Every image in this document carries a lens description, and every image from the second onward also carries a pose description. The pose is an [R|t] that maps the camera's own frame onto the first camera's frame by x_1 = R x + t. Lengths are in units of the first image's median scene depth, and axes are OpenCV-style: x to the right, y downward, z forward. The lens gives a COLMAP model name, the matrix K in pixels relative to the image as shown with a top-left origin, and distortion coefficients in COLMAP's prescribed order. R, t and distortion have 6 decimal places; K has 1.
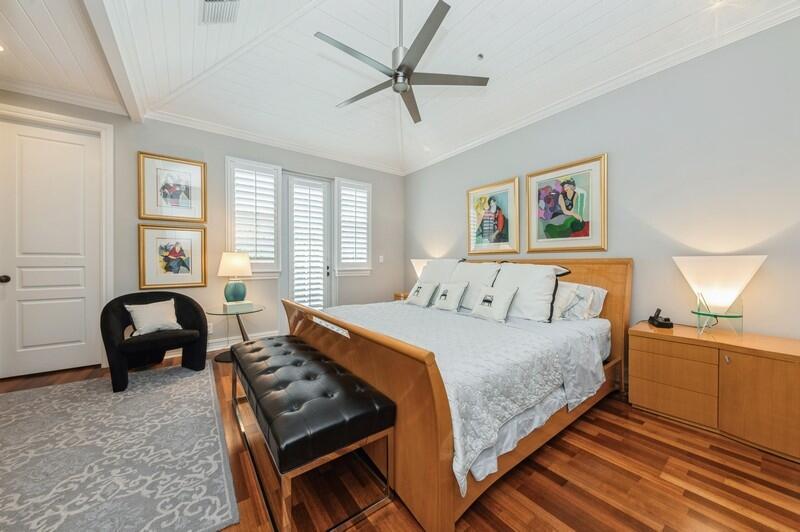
lens RADIAL K [[284.4, 0, 399.9], [0, 284.4, 261.4], [0, 0, 1]] dist [-0.000958, -0.000193]
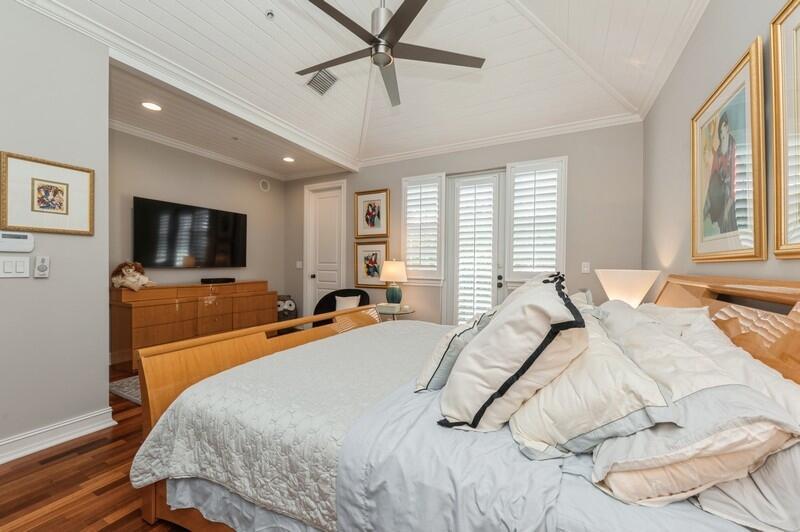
lens RADIAL K [[310.8, 0, 398.1], [0, 310.8, 273.5], [0, 0, 1]] dist [0.000119, -0.000297]
pose [[0.435222, 0.030000, -0.899823, 0.562317], [-0.009012, 0.999540, 0.028966, -0.017206], [0.900278, -0.004497, 0.435292, 0.451152]]
